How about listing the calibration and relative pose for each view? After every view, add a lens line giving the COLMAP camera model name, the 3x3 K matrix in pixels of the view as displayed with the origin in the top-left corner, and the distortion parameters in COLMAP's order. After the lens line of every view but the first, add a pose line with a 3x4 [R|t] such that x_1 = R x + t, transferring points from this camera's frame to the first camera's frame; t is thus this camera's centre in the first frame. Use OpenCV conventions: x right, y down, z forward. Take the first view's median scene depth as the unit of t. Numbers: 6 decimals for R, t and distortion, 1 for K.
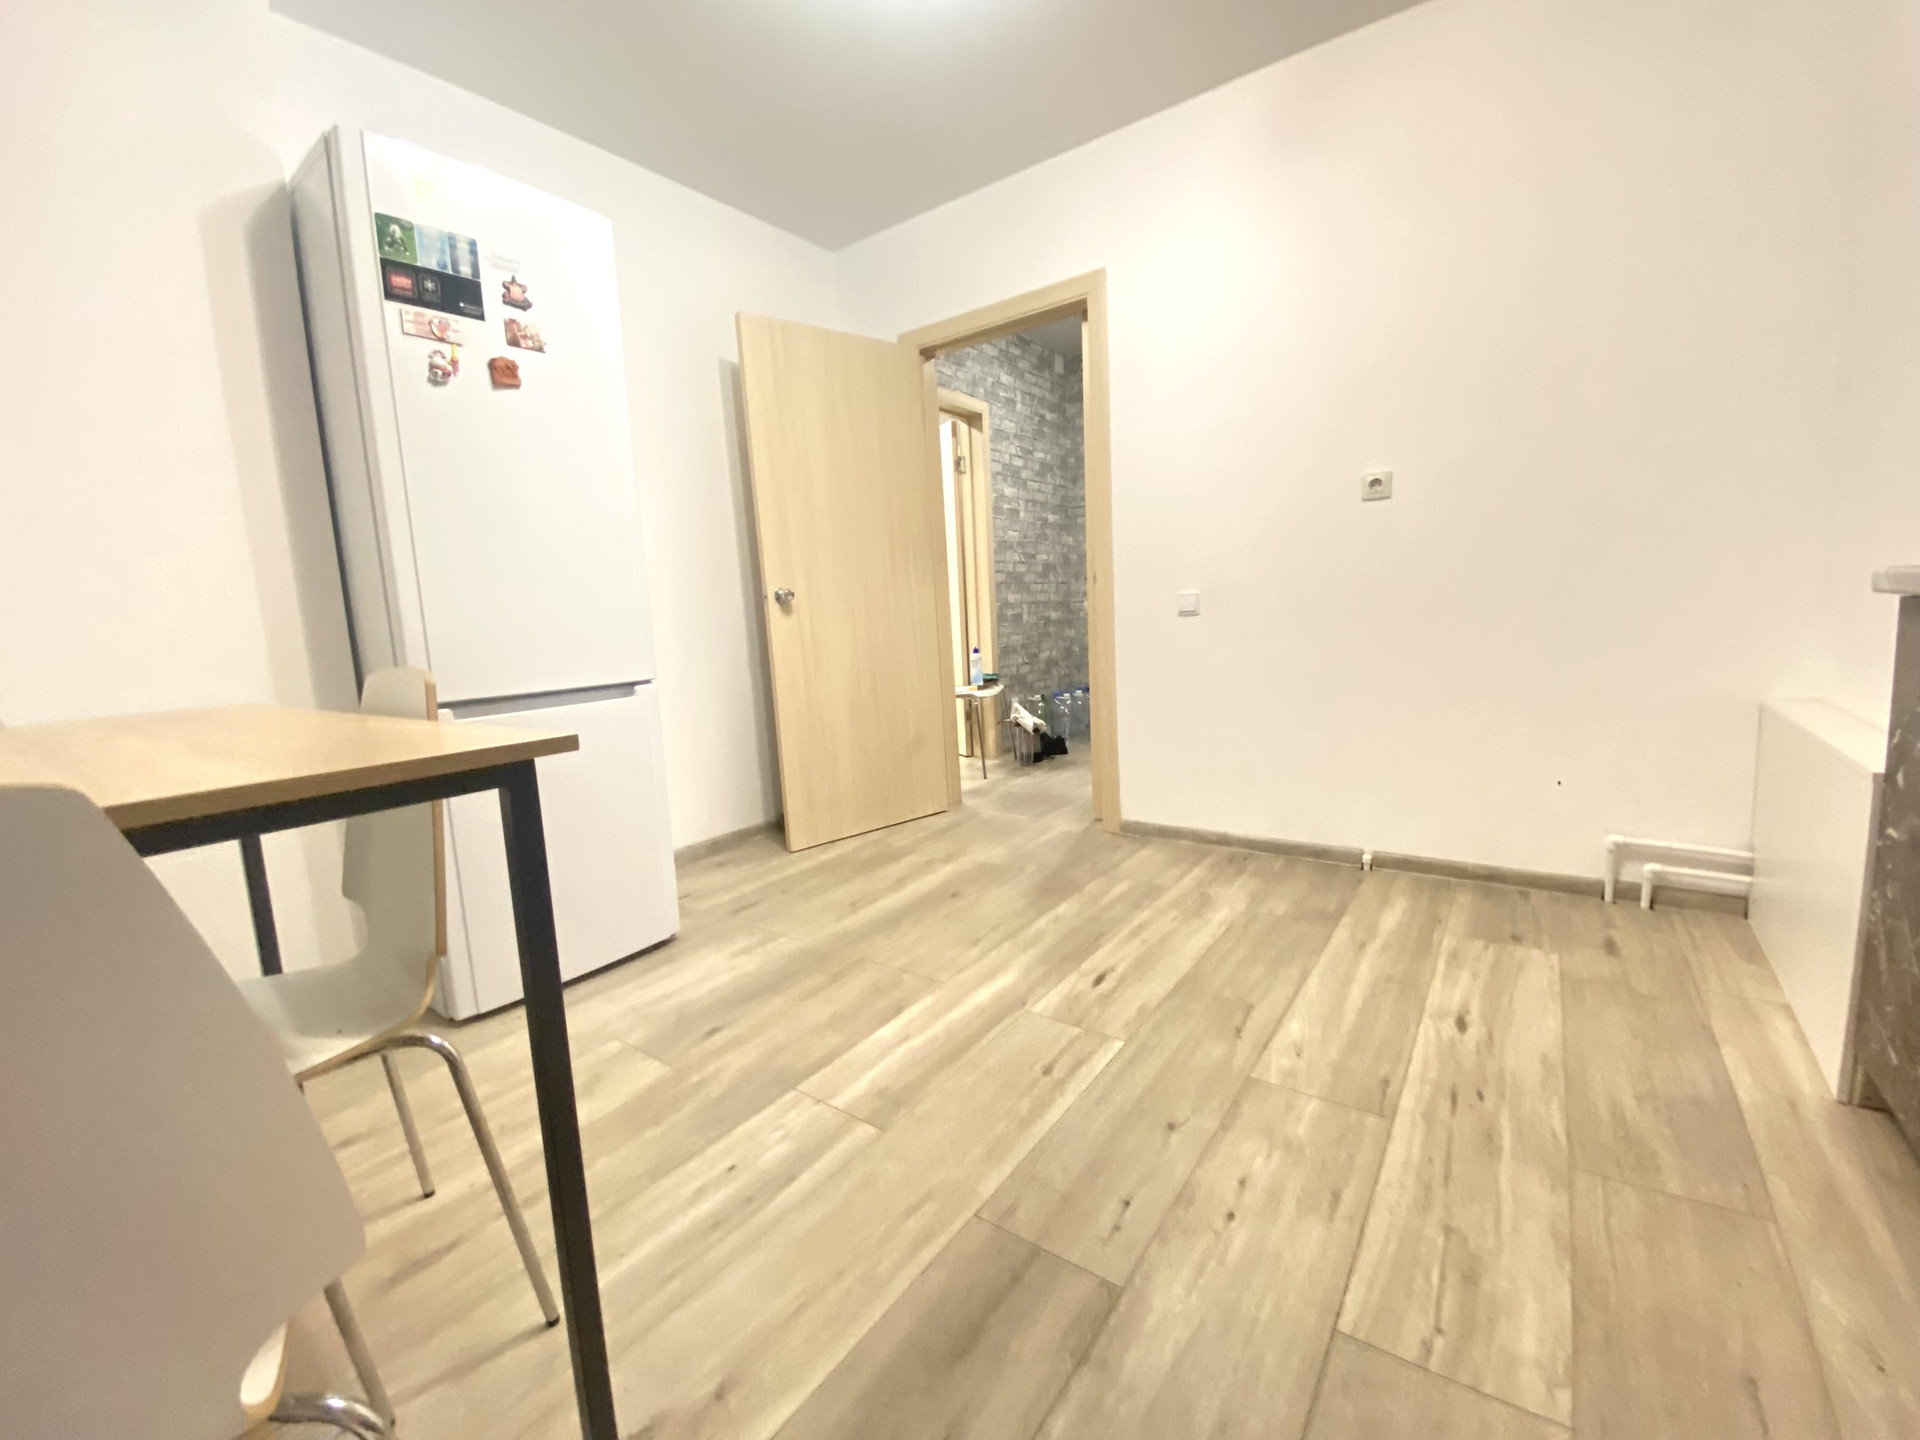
lens RADIAL K [[772.3, 0, 965.6], [0, 772.3, 720.7], [0, 0, 1]] dist [0.048455, -0.034582]
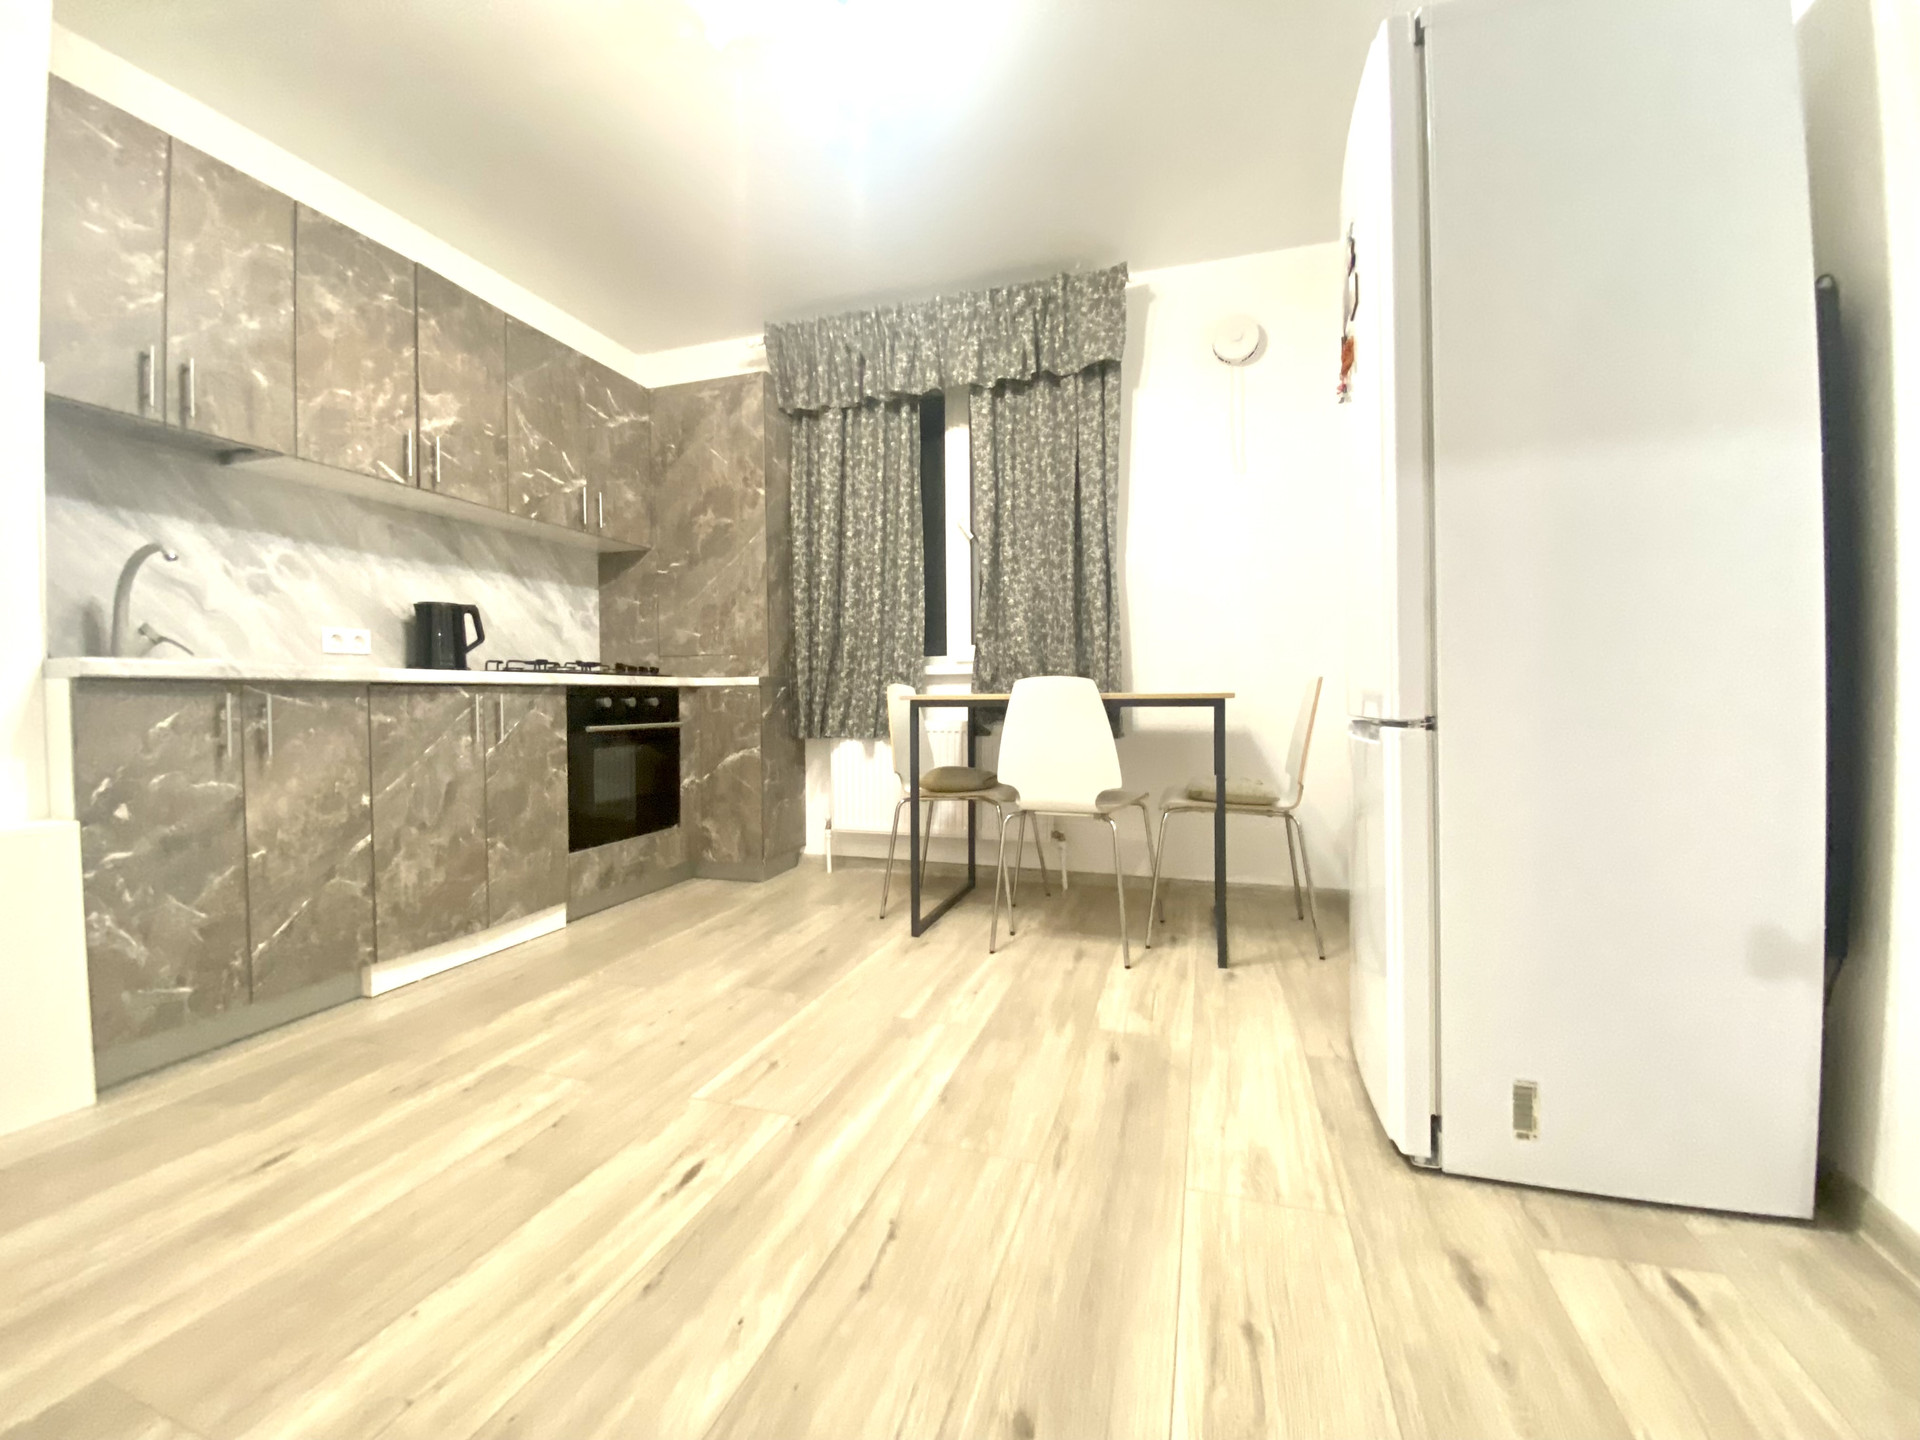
lens RADIAL K [[772.3, 0, 965.6], [0, 772.3, 720.7], [0, 0, 1]] dist [0.048455, -0.034582]
pose [[-0.948430, 0.066395, -0.309957, 0.089737], [0.009552, 0.983361, 0.181413, -0.137199], [0.316844, 0.169096, -0.933282, 1.165341]]
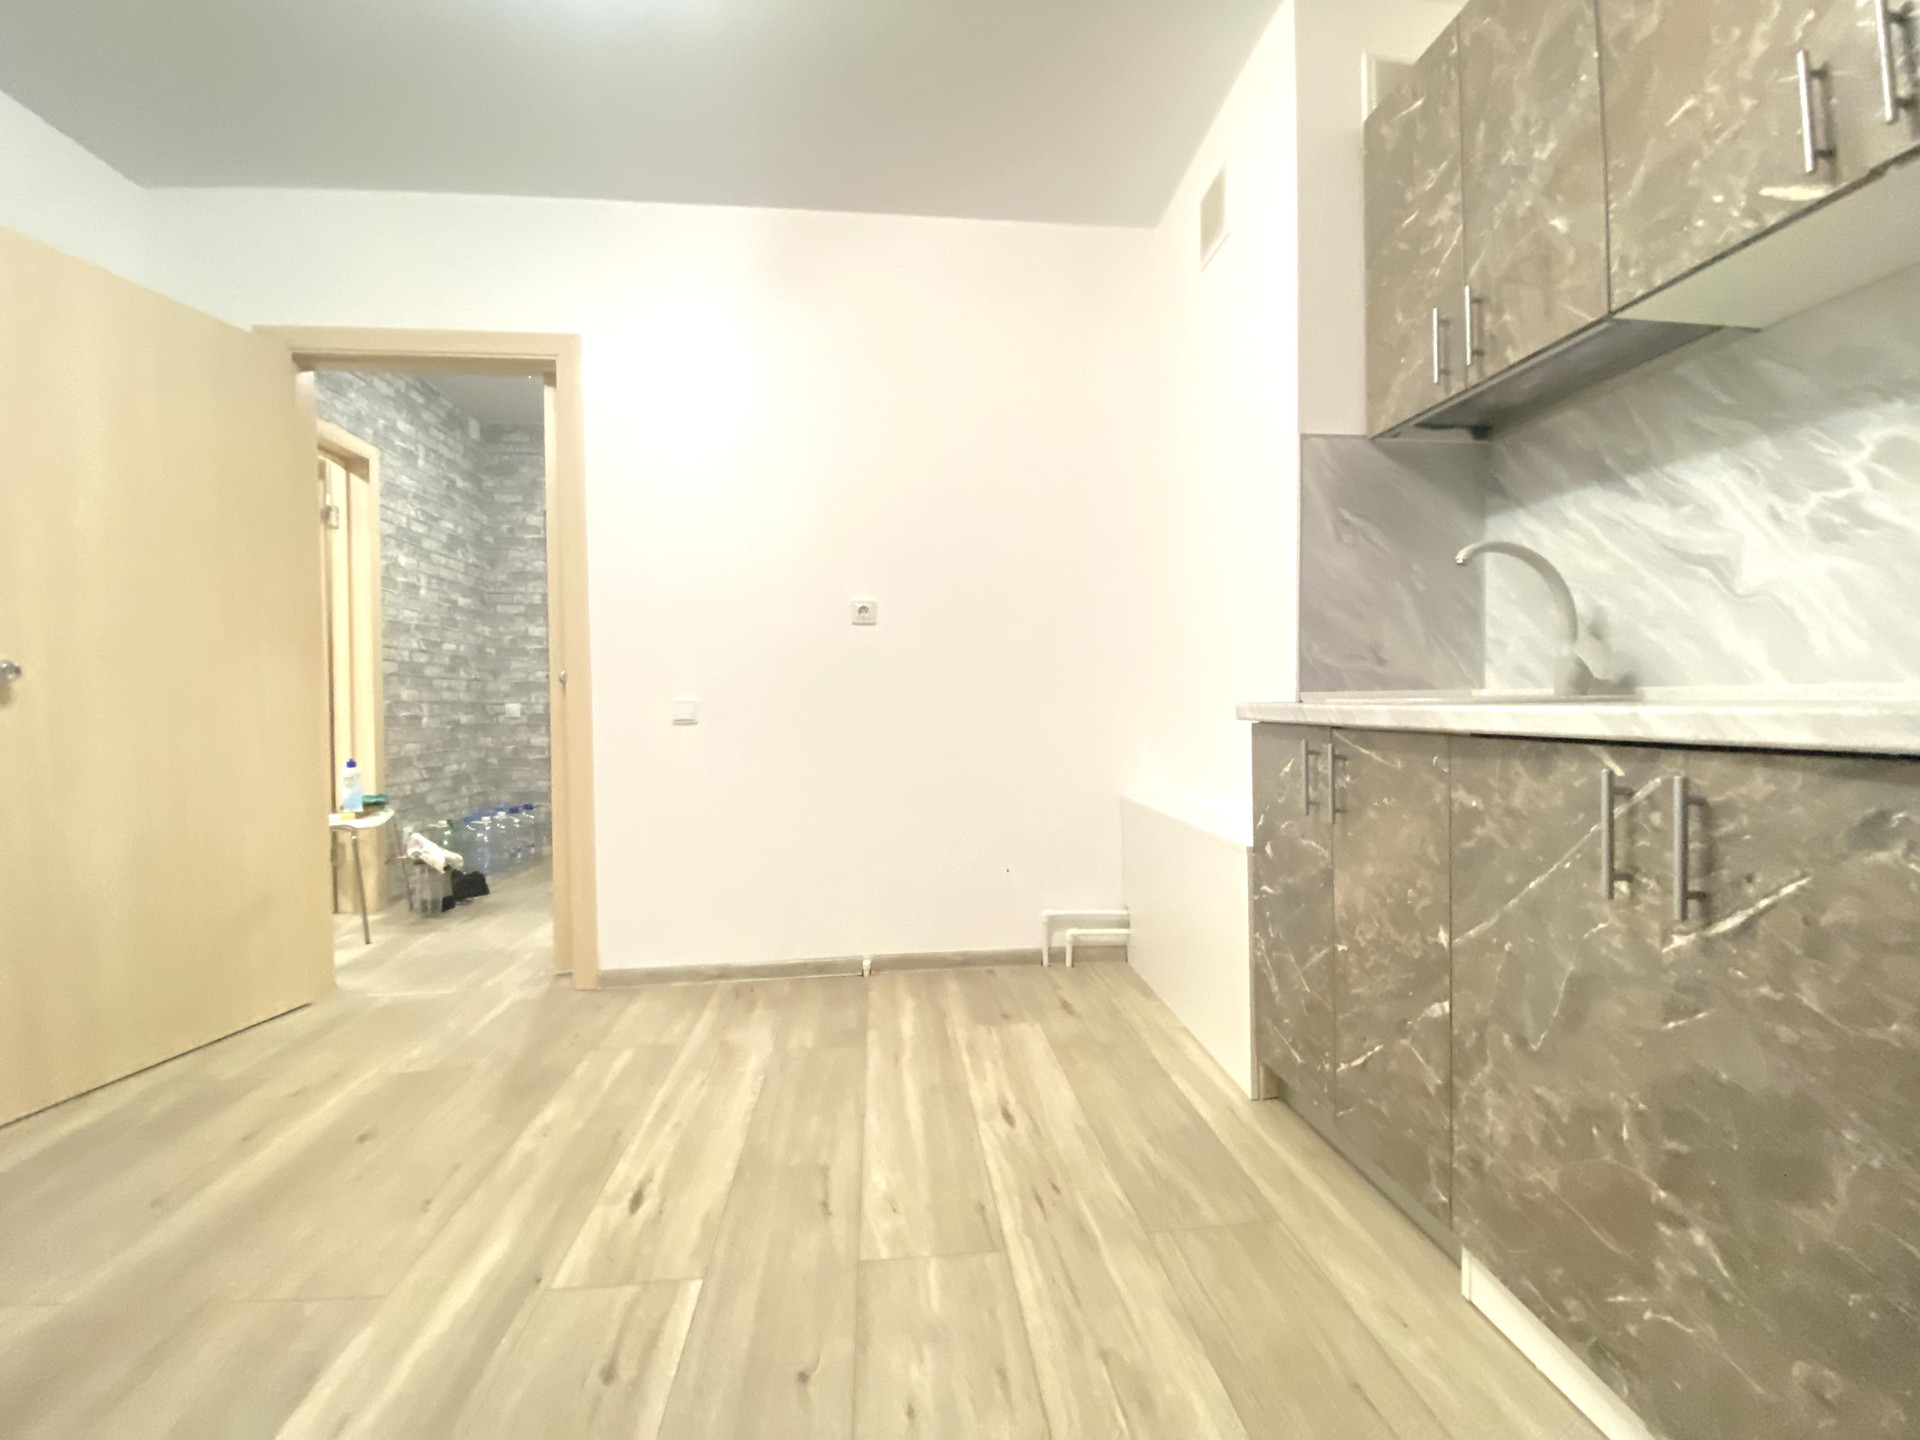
lens RADIAL K [[781.3, 0, 953.6], [0, 781.3, 712.4], [0, 0, 1]] dist [0.019961, -0.018242]
pose [[0.751024, 0.032146, 0.659492, -0.080893], [0.066778, 0.989995, -0.124302, -0.014574], [-0.656889, 0.137393, 0.741364, 0.116175]]
